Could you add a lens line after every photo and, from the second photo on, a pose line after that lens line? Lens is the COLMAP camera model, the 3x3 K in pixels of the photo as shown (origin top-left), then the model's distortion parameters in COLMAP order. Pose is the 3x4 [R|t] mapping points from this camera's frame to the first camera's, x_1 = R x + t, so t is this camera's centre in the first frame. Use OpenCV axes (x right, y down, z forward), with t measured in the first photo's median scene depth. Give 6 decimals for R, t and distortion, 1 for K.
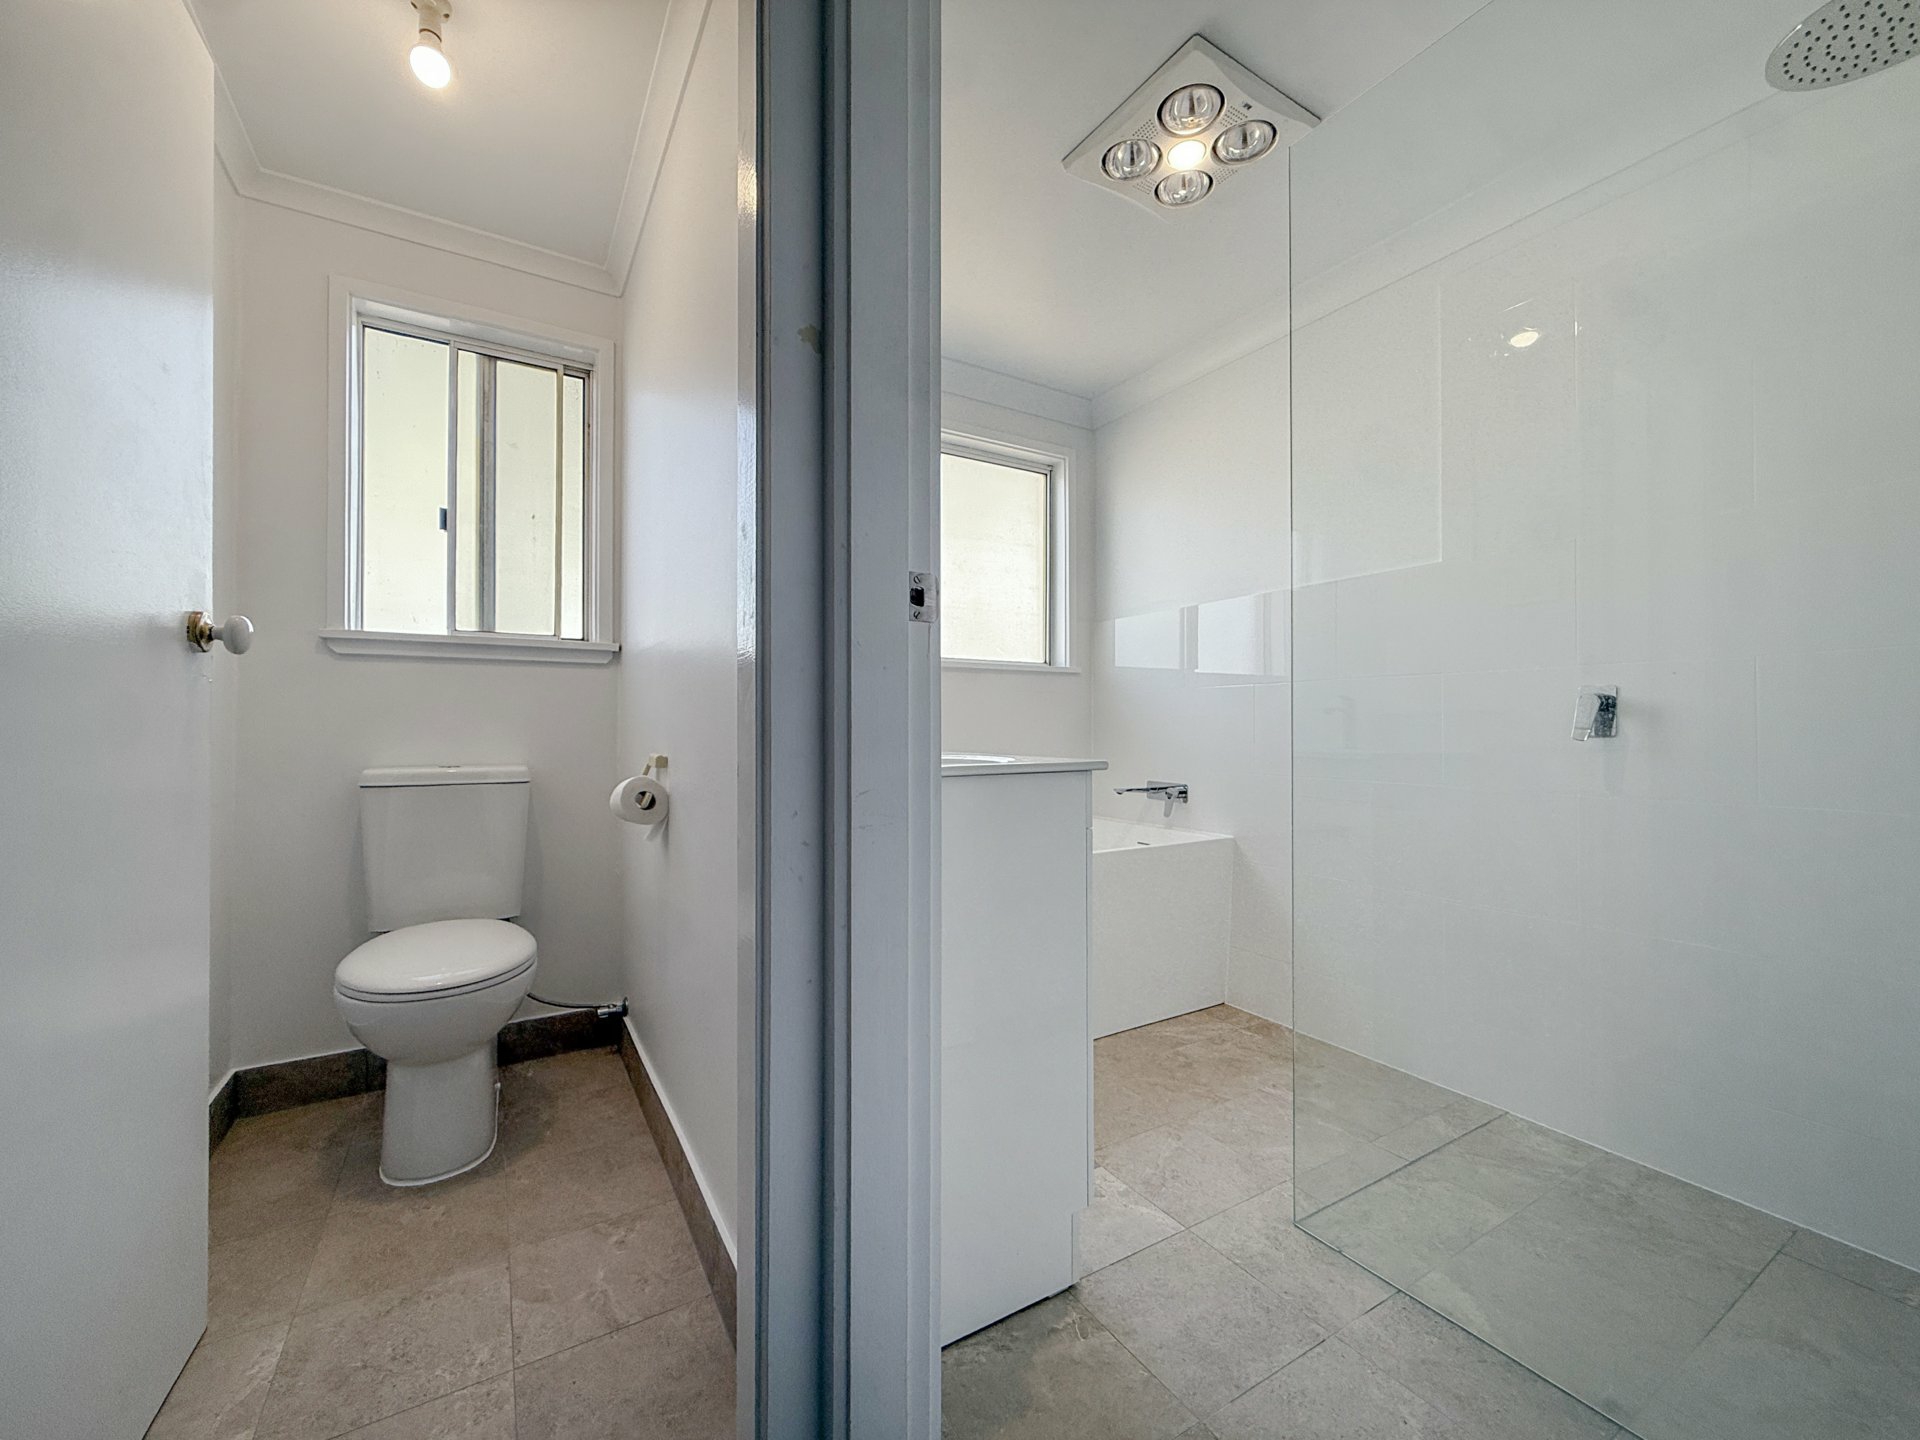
lens RADIAL K [[774.9, 0, 964.3], [0, 774.9, 713.4], [0, 0, 1]] dist [-0.000714, -0.000050]
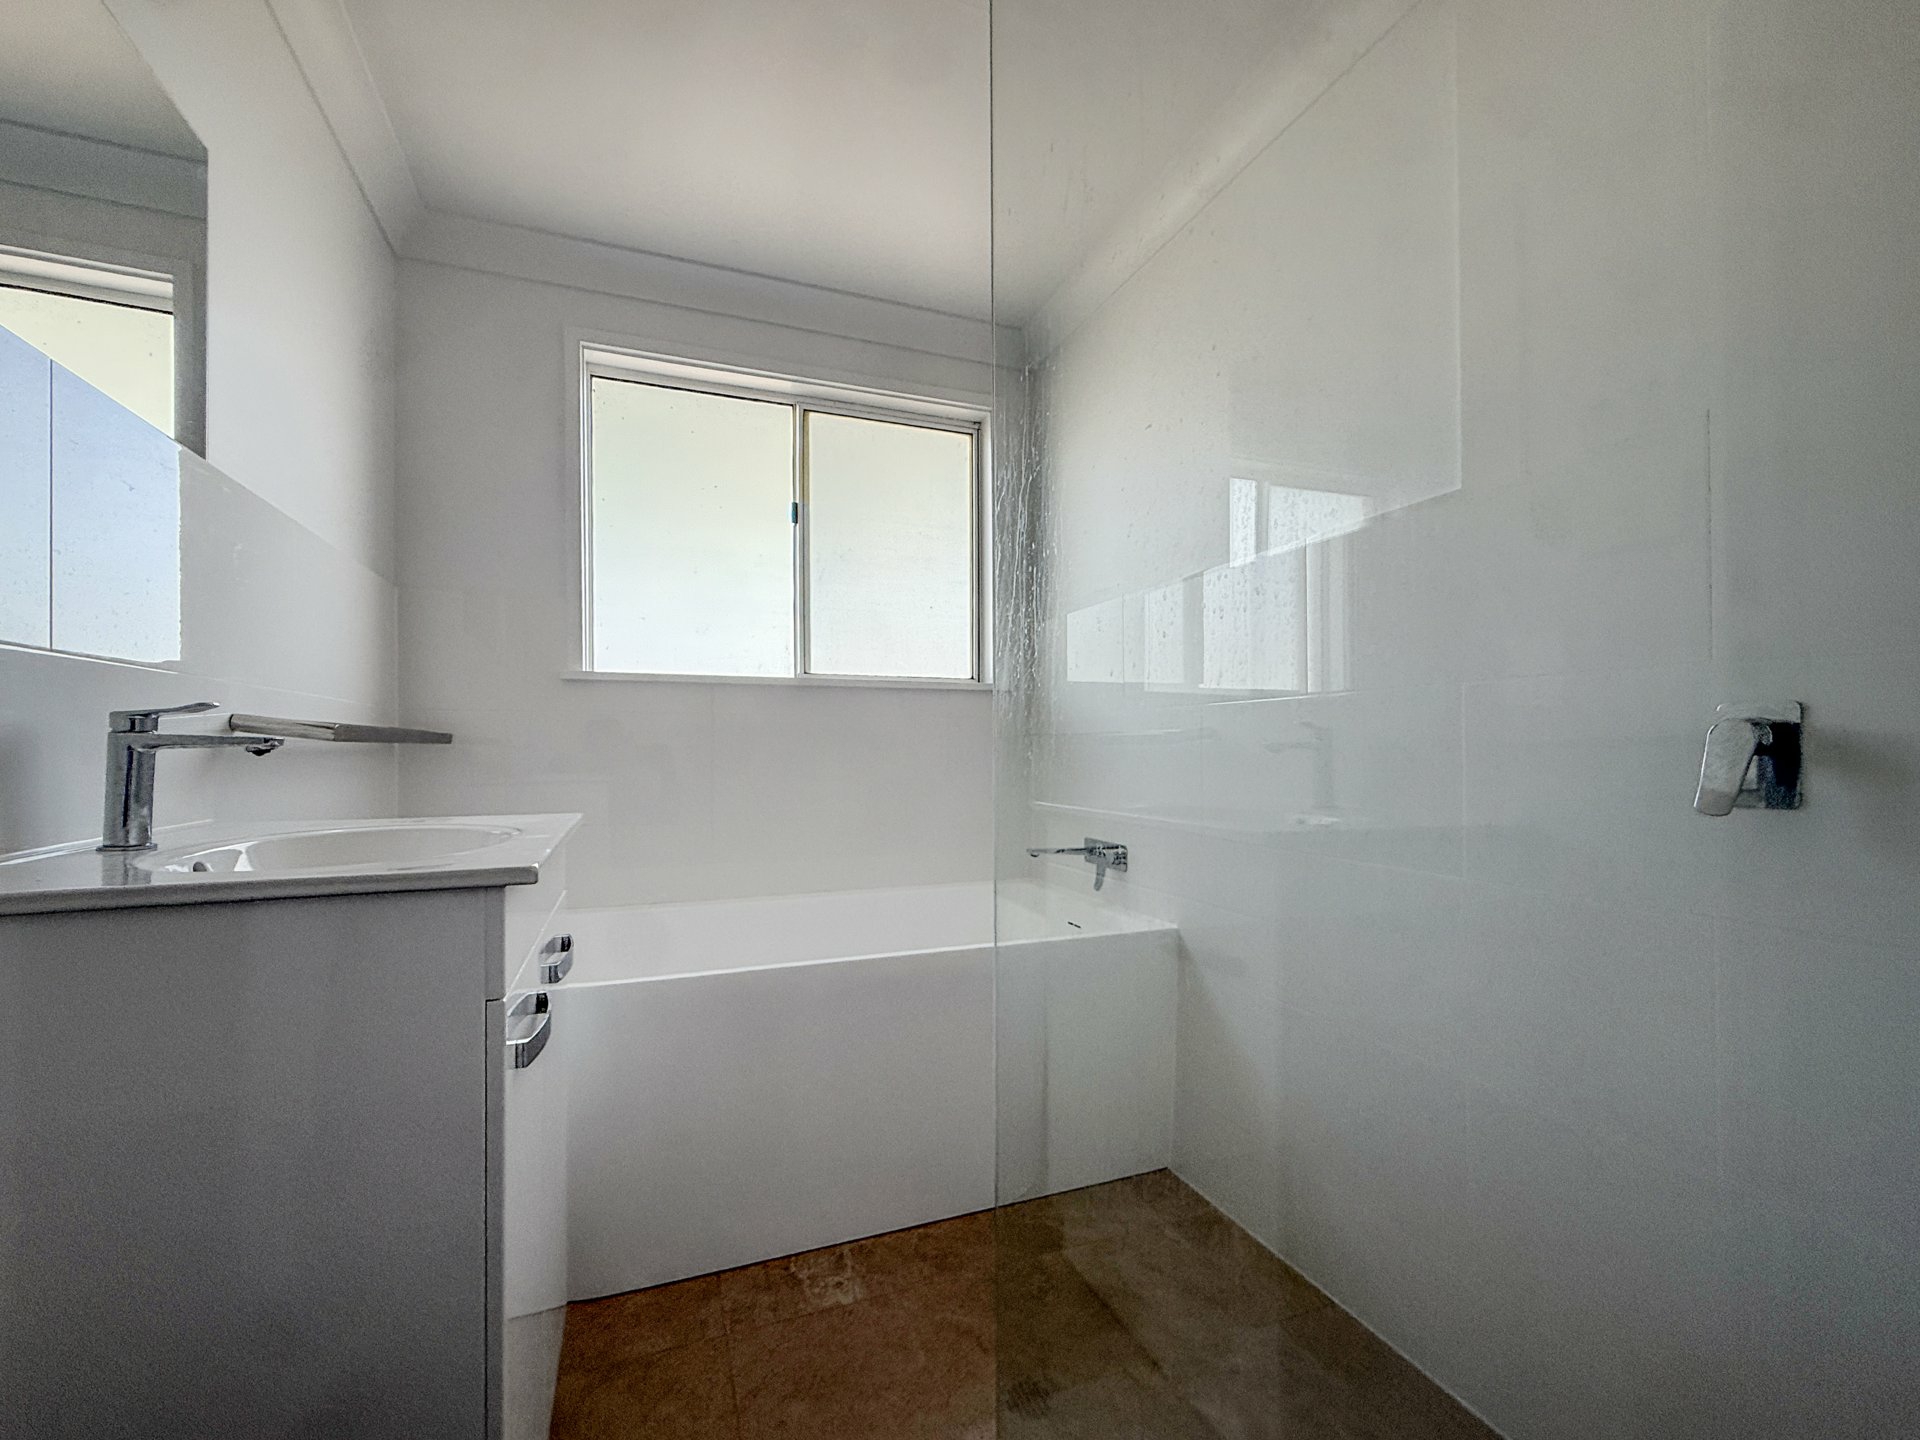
lens RADIAL K [[774.9, 0, 955.1], [0, 774.9, 737.5], [0, 0, 1]] dist [-0.000714, -0.000050]
pose [[0.987947, -0.001415, -0.154786, 0.231307], [0.001462, 0.999999, 0.000189, -0.007640], [0.154785, -0.000413, 0.987948, 0.261420]]
